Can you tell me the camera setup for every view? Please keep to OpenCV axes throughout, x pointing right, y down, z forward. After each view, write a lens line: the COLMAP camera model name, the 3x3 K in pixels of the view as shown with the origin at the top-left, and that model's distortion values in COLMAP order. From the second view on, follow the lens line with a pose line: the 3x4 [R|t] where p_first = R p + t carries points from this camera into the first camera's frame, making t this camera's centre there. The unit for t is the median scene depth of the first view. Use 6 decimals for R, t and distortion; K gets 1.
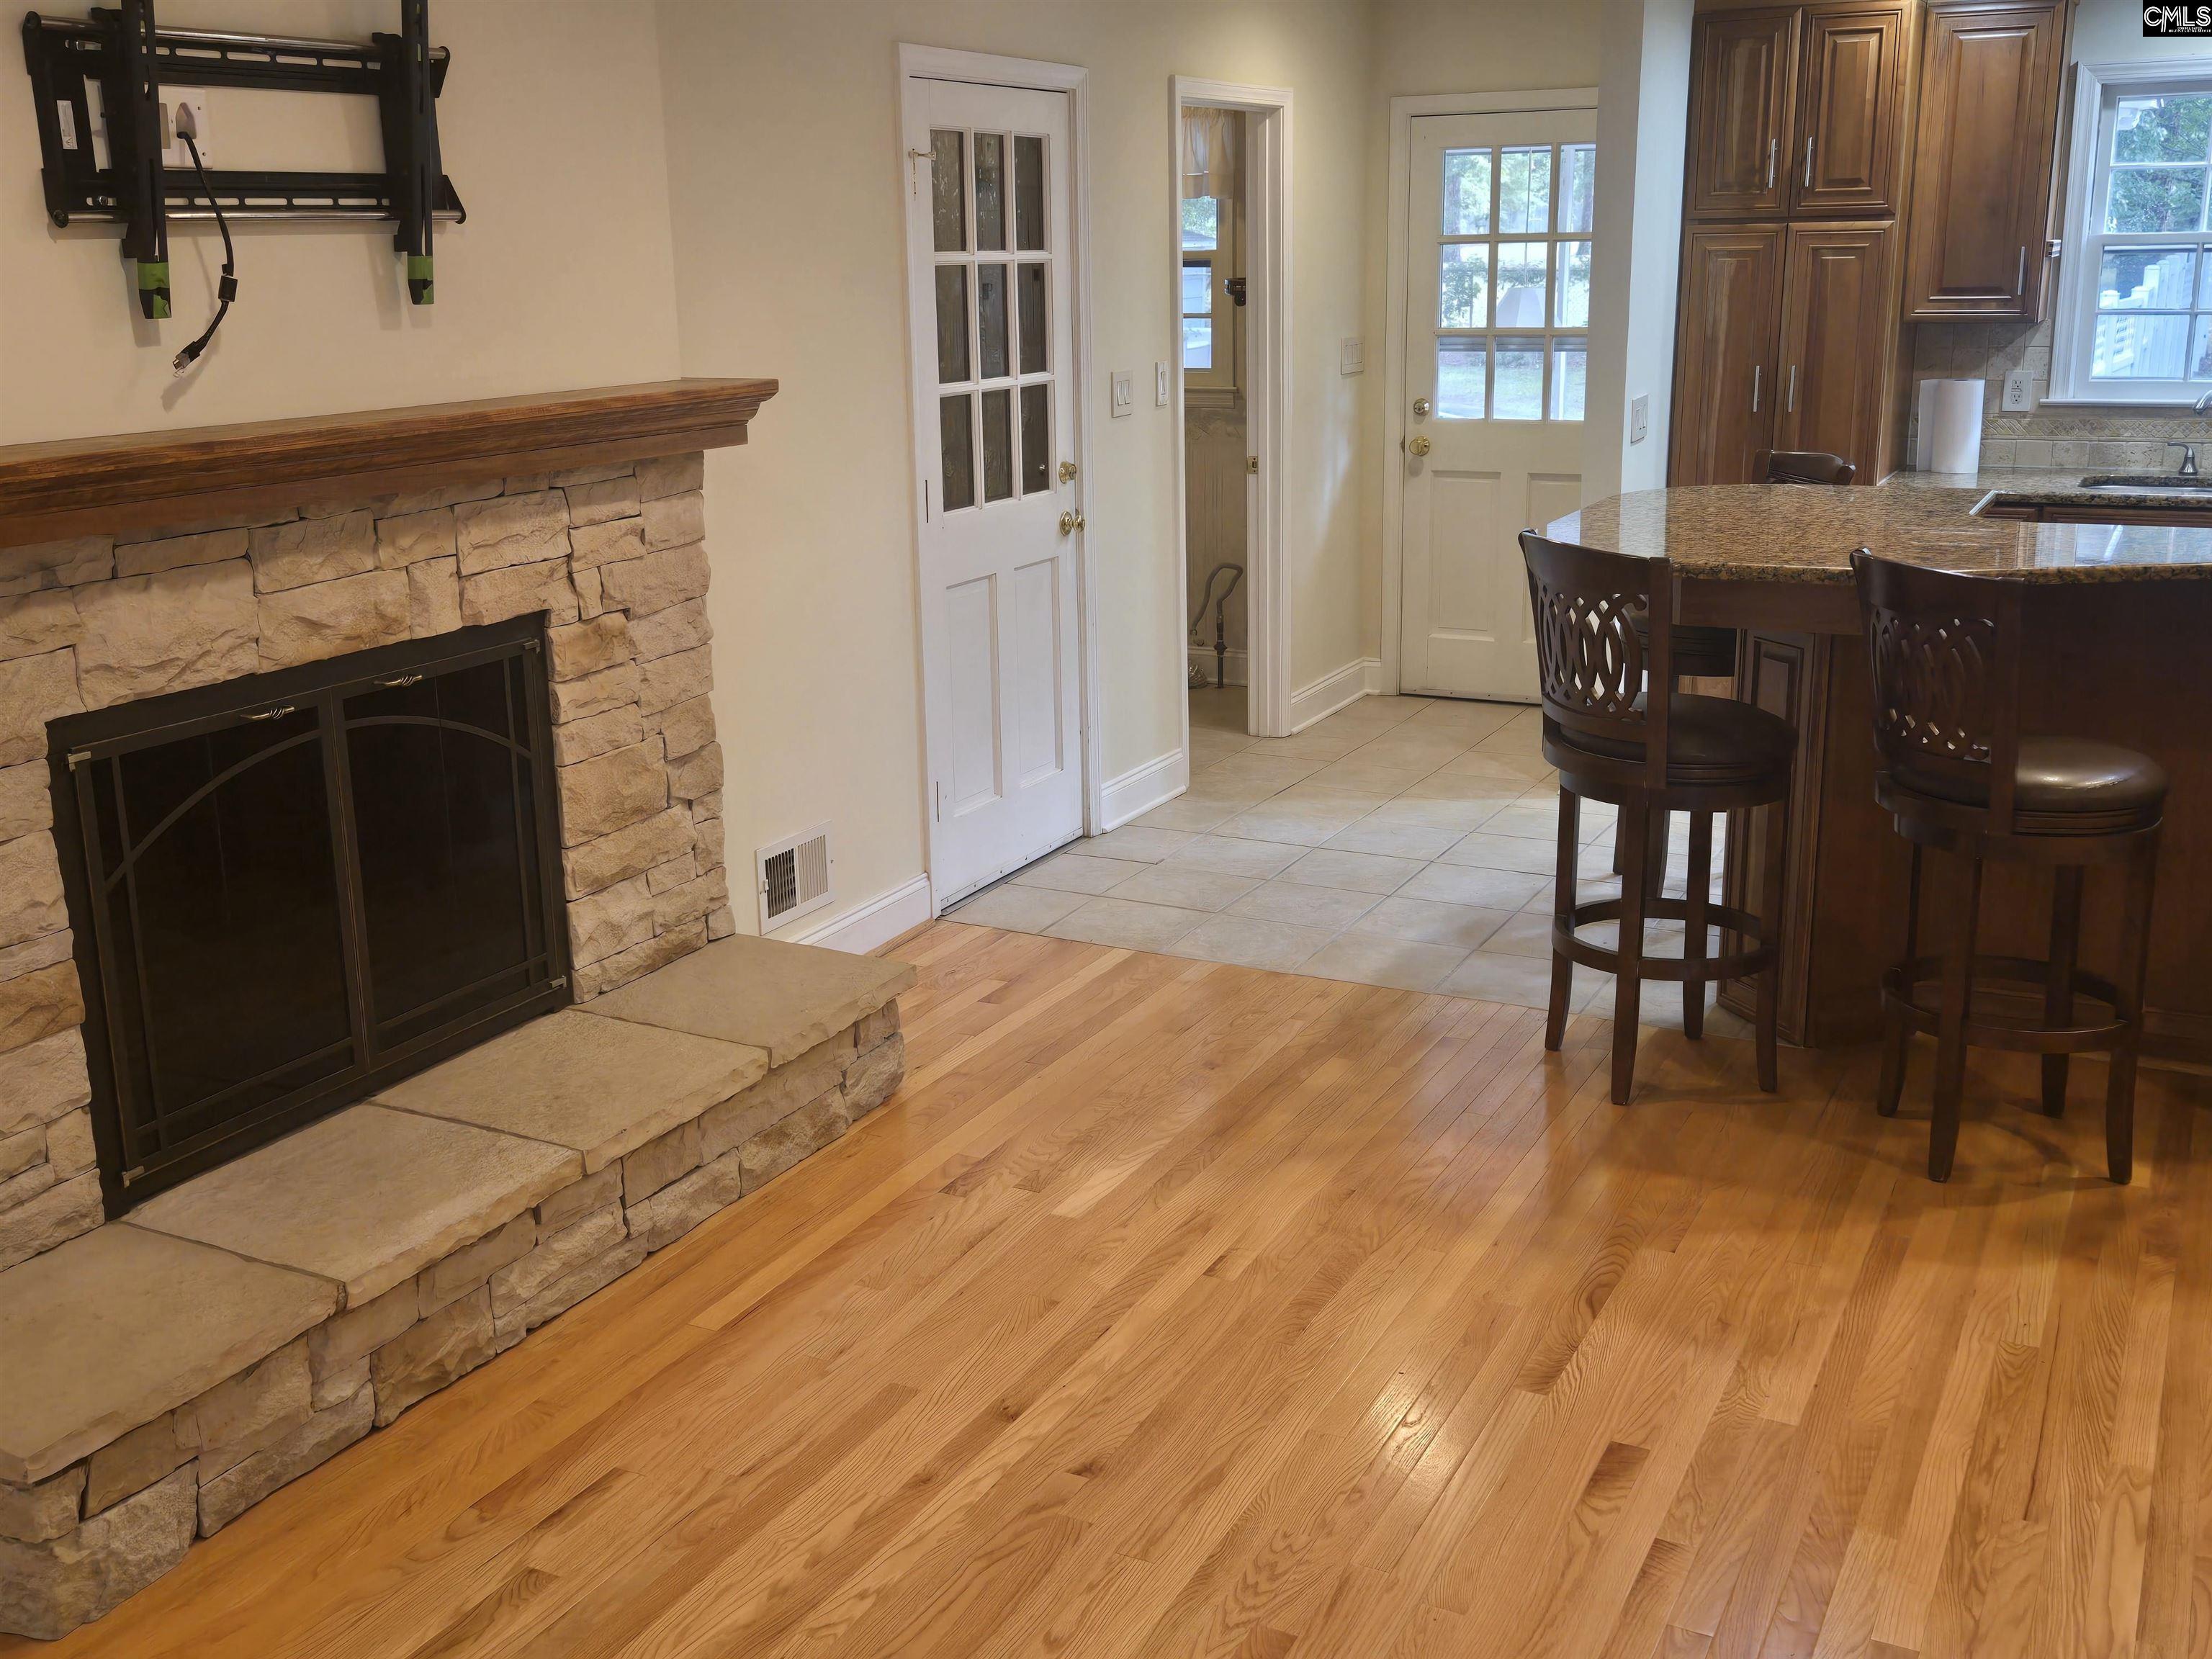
lens RADIAL K [[2244.1, 0, 1056.4], [0, 2244.1, 802.9], [0, 0, 1]] dist [0.032454, 0.000000]
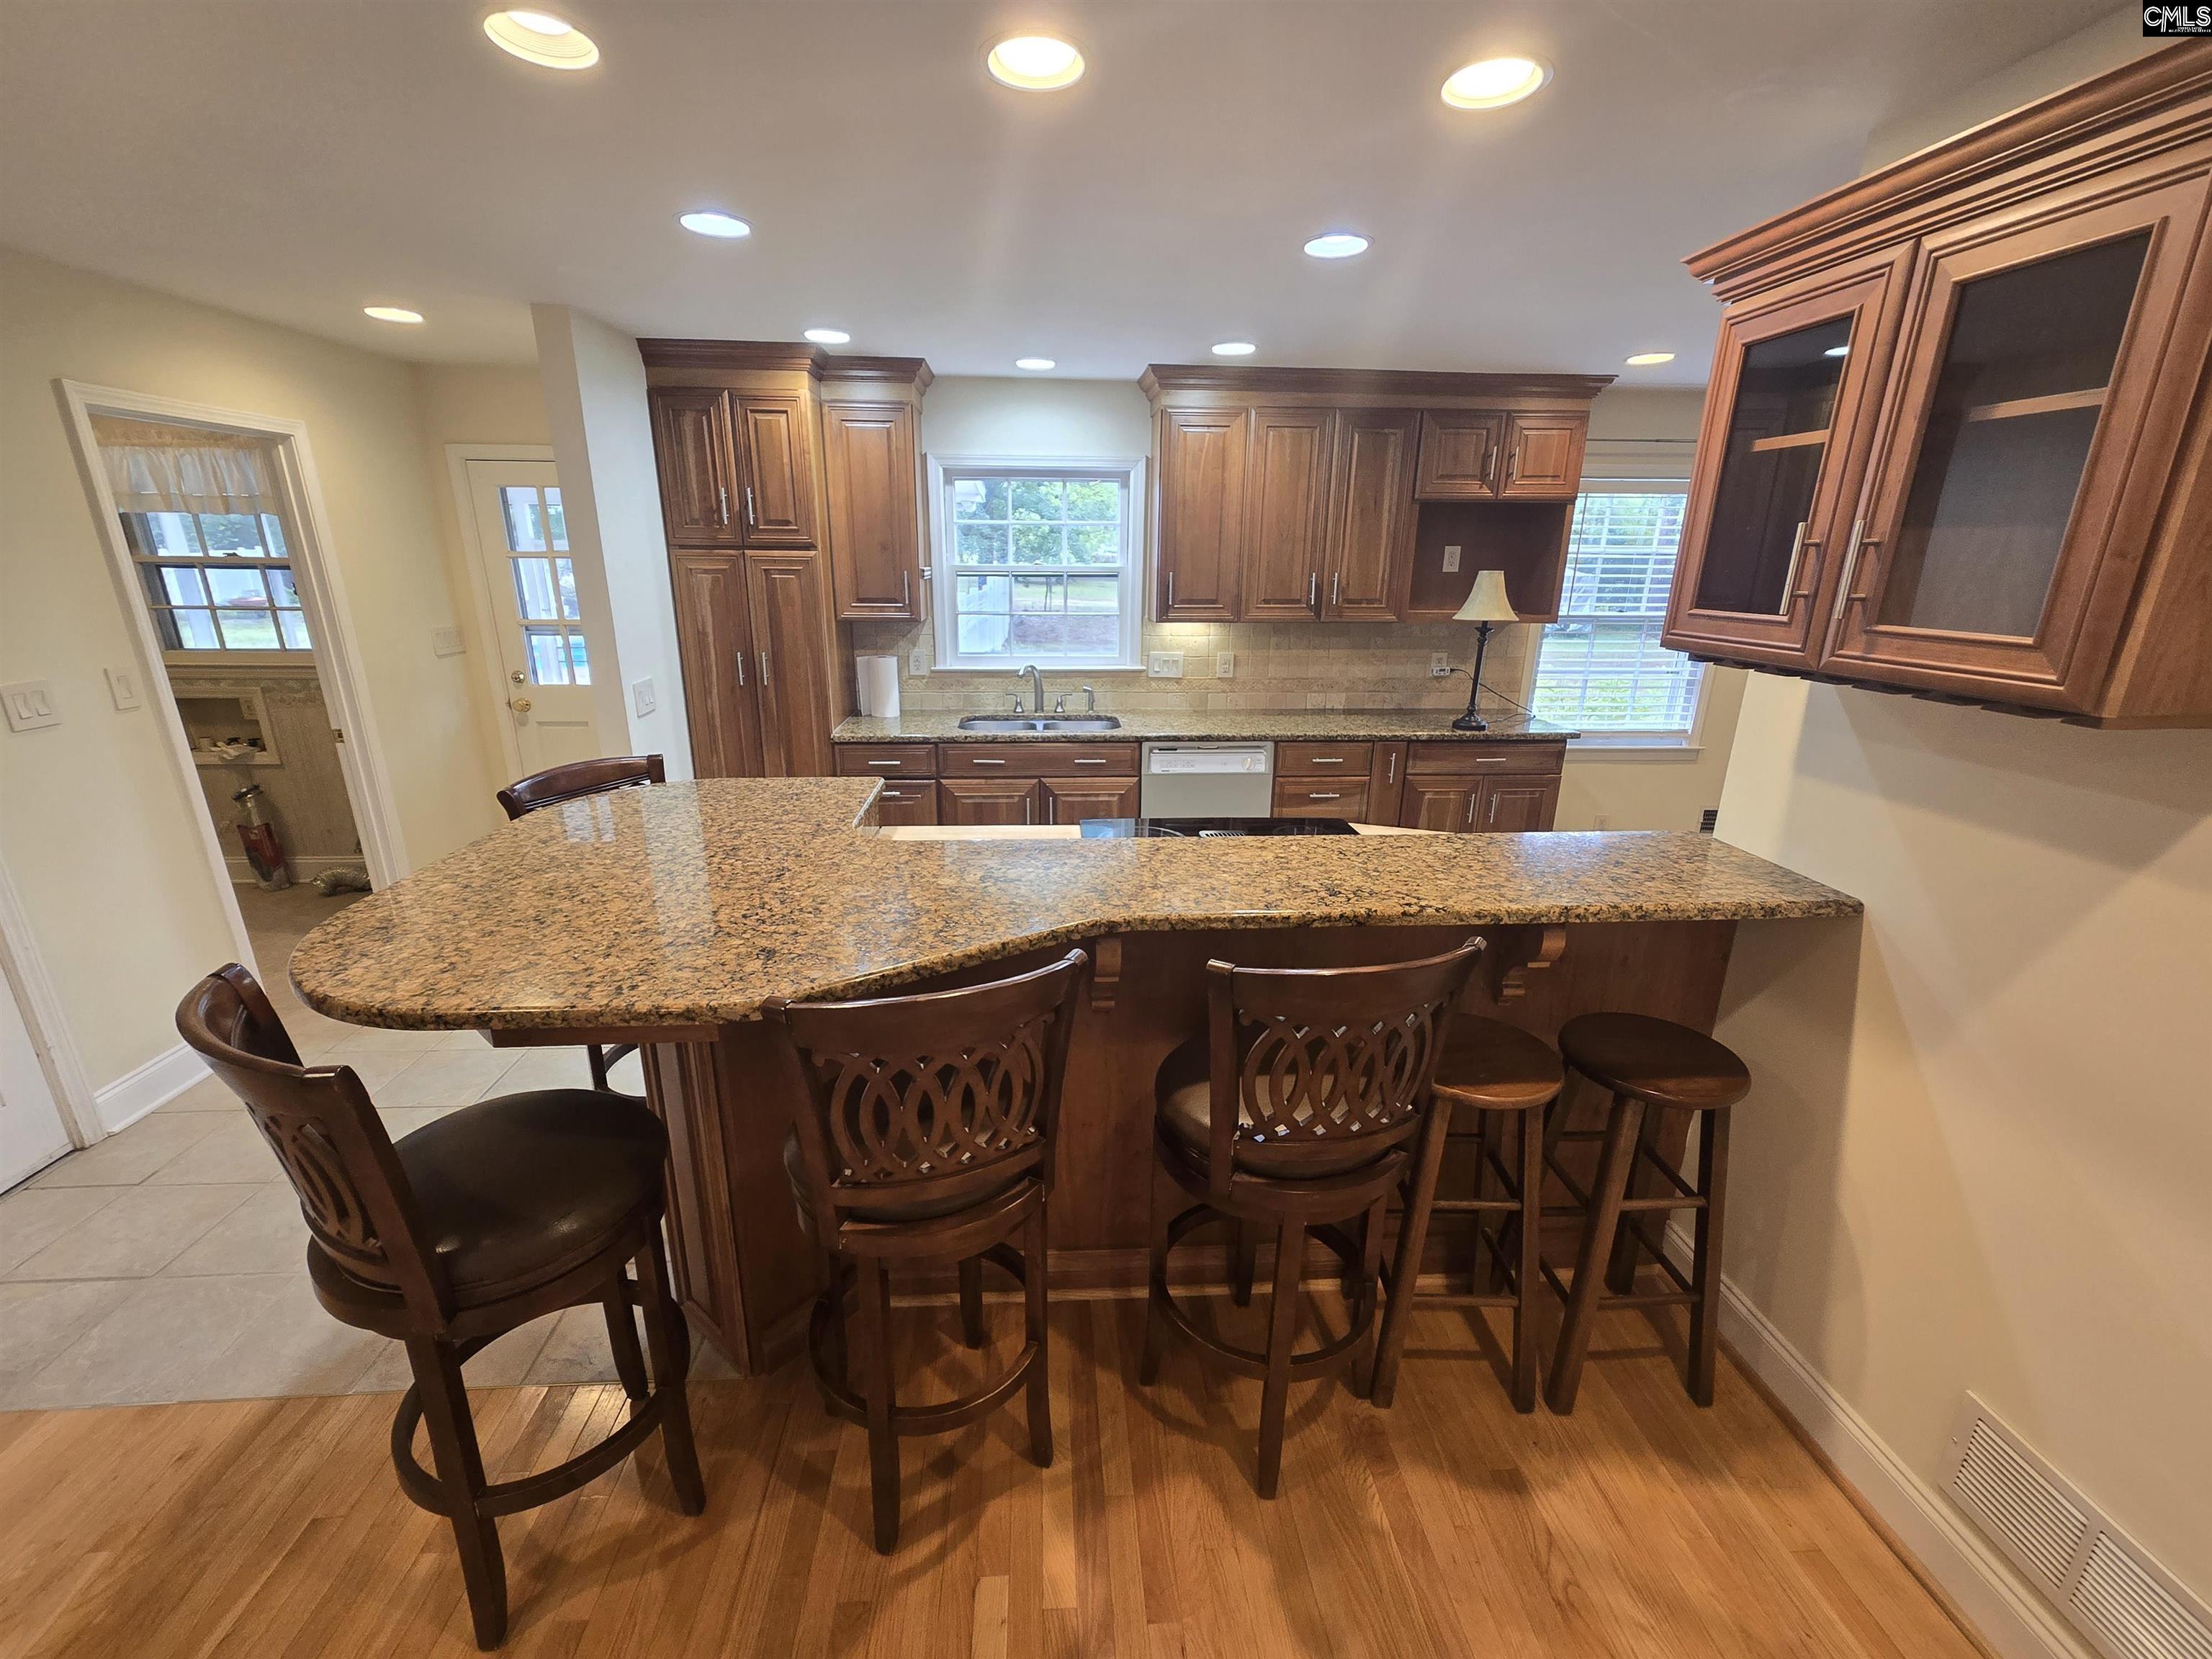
lens RADIAL K [[899.3, 0, 1102.2], [0, 899.3, 829.5], [0, 0, 1]] dist [-0.008658, -0.000070]
pose [[0.848416, -0.130949, 0.512877, 0.204814], [0.103487, 0.991253, 0.081899, -0.108789], [-0.519116, -0.016409, 0.854546, 0.409514]]
